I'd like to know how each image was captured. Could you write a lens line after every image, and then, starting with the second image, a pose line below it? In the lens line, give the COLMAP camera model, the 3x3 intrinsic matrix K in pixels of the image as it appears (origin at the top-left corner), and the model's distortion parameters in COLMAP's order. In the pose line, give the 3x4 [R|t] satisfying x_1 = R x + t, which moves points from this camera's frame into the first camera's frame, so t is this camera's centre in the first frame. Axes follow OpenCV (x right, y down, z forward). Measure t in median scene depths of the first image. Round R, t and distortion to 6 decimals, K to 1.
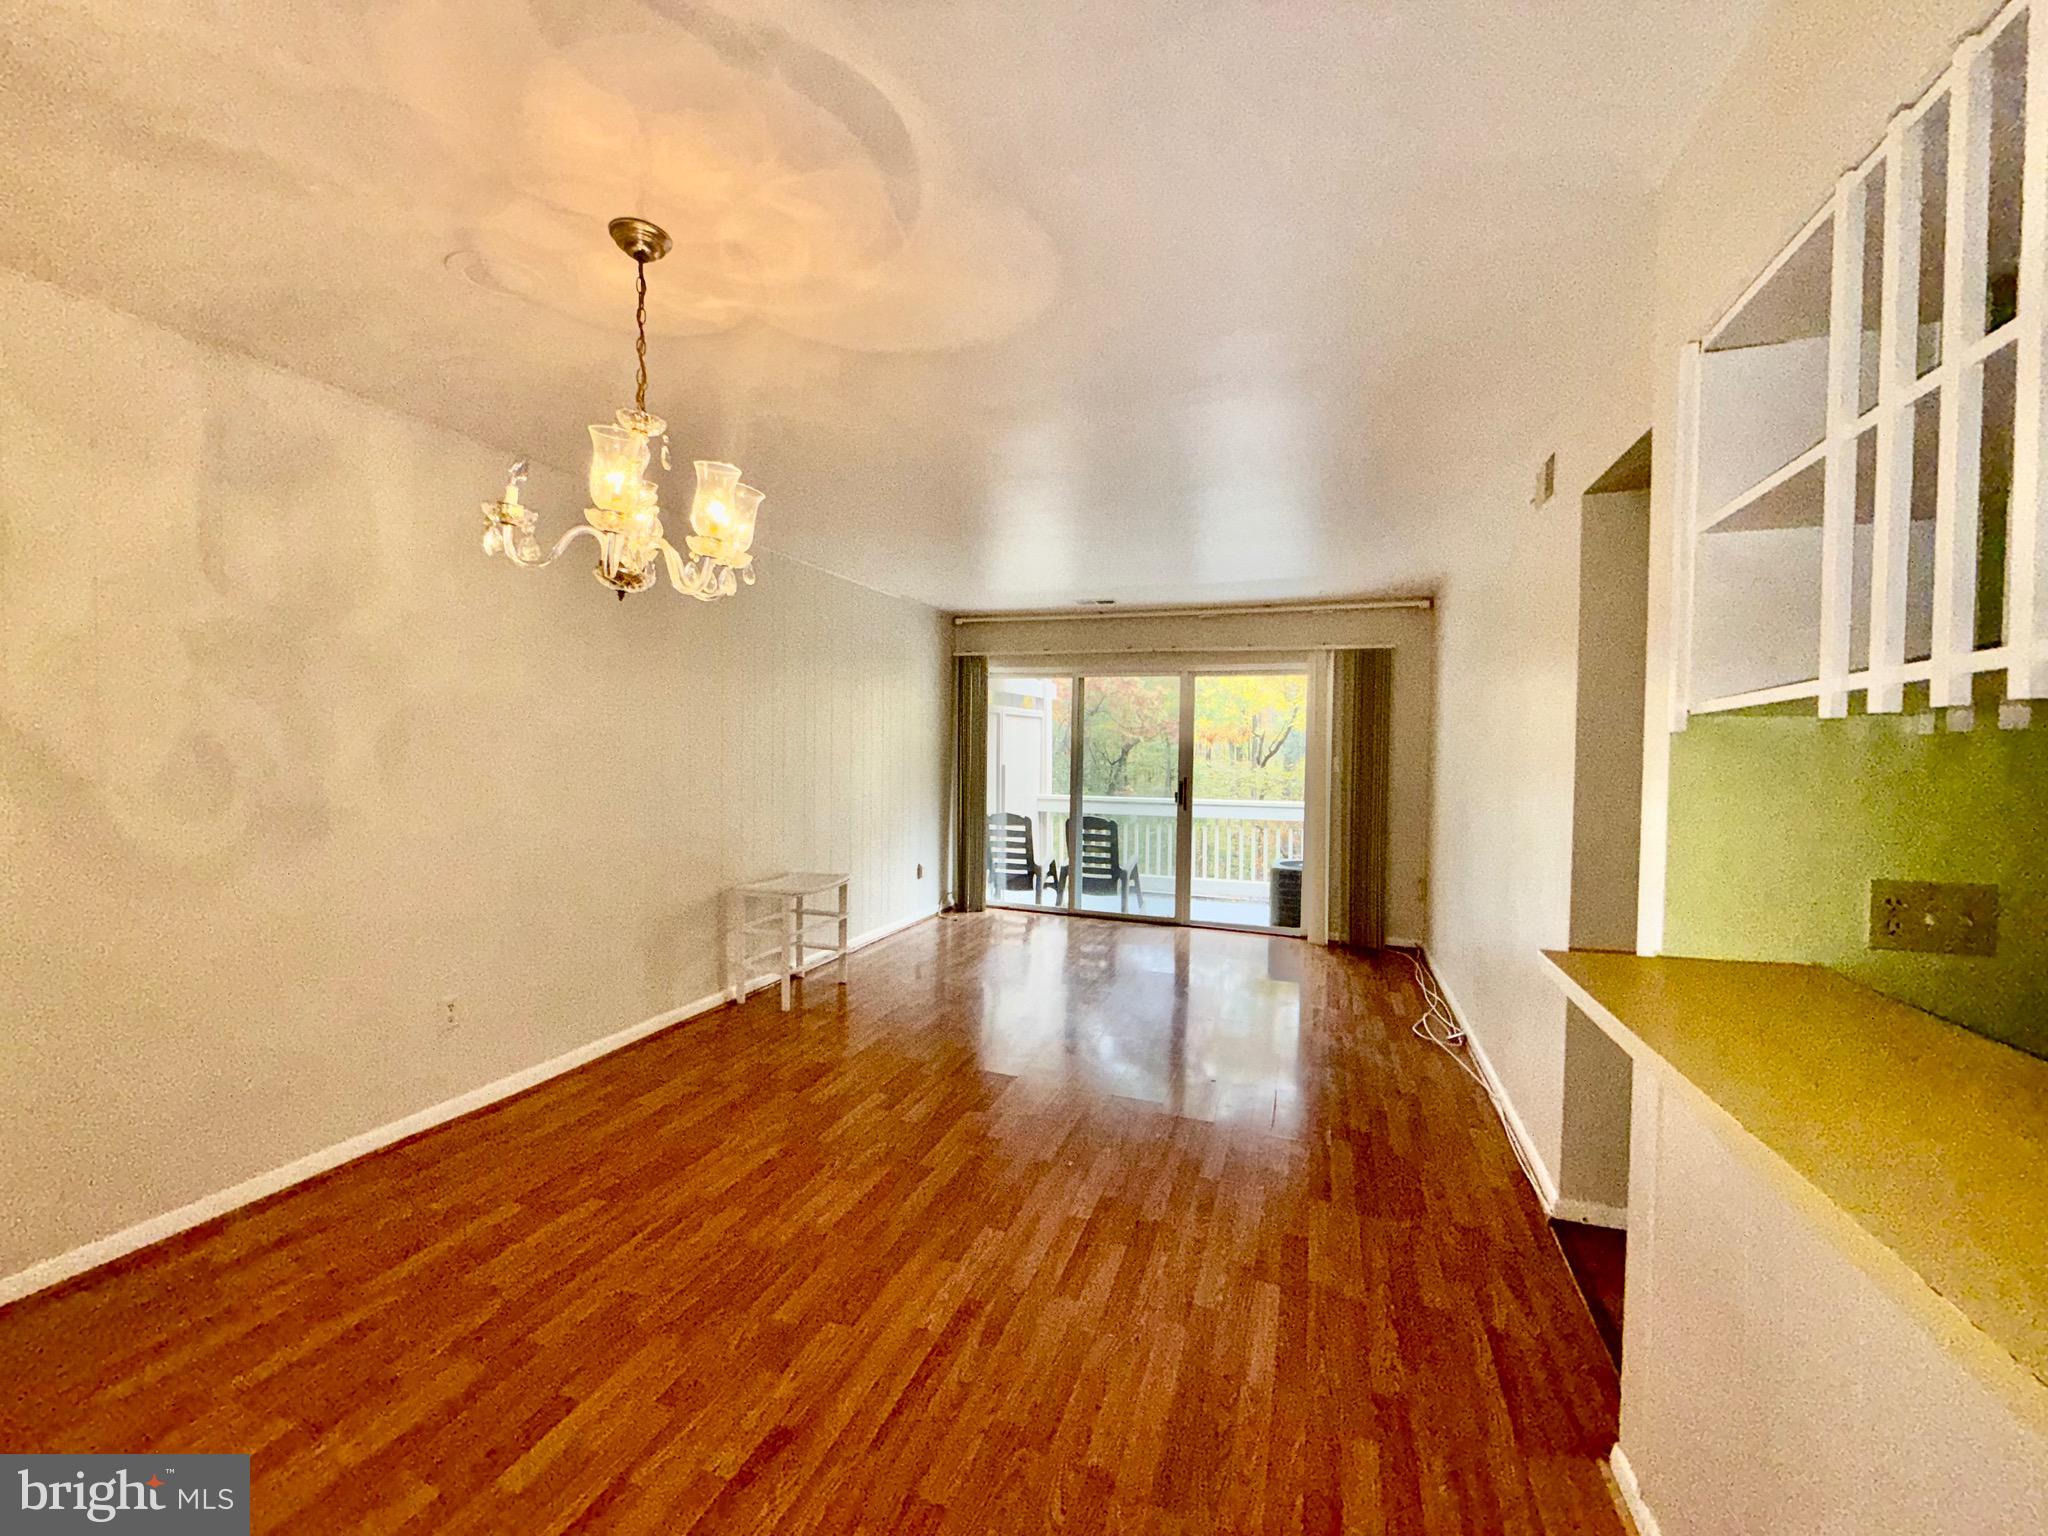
lens RADIAL K [[824.9, 0, 1024.9], [0, 824.9, 763.2], [0, 0, 1]] dist [0.000242, -0.000023]
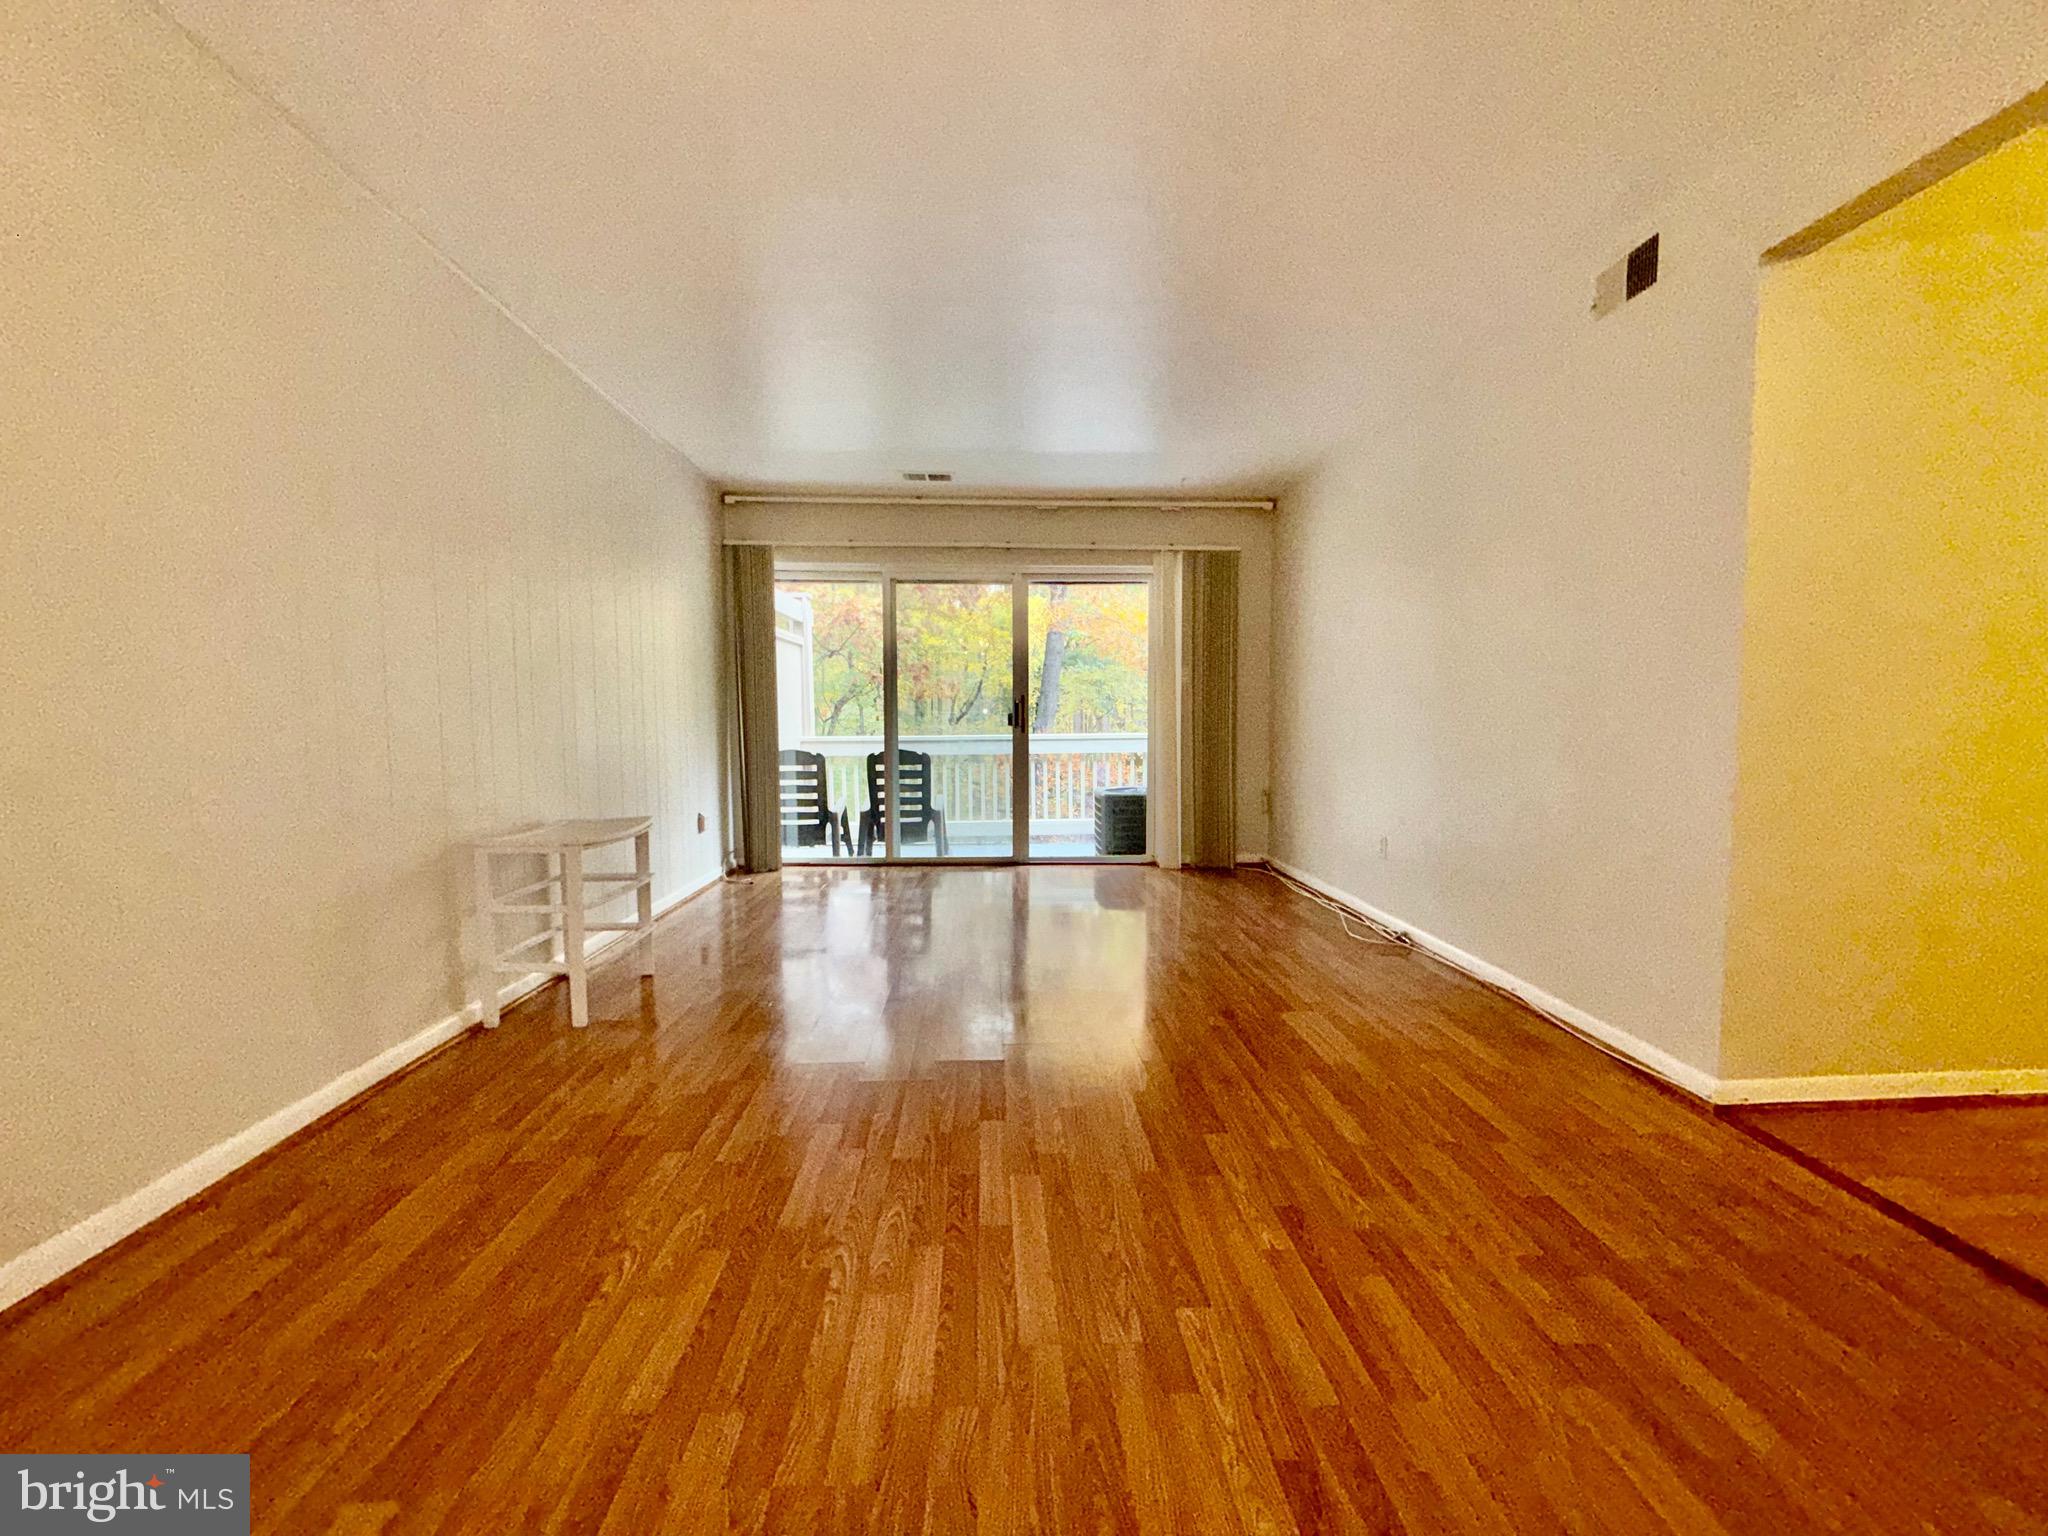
lens RADIAL K [[819.7, 0, 1027.6], [0, 819.7, 774.1], [0, 0, 1]] dist [-0.000632, -0.000056]
pose [[0.923321, -0.045814, 0.381287, -0.134567], [0.026251, 0.998066, 0.056355, 0.051047], [-0.383131, -0.042024, 0.922737, 0.189877]]
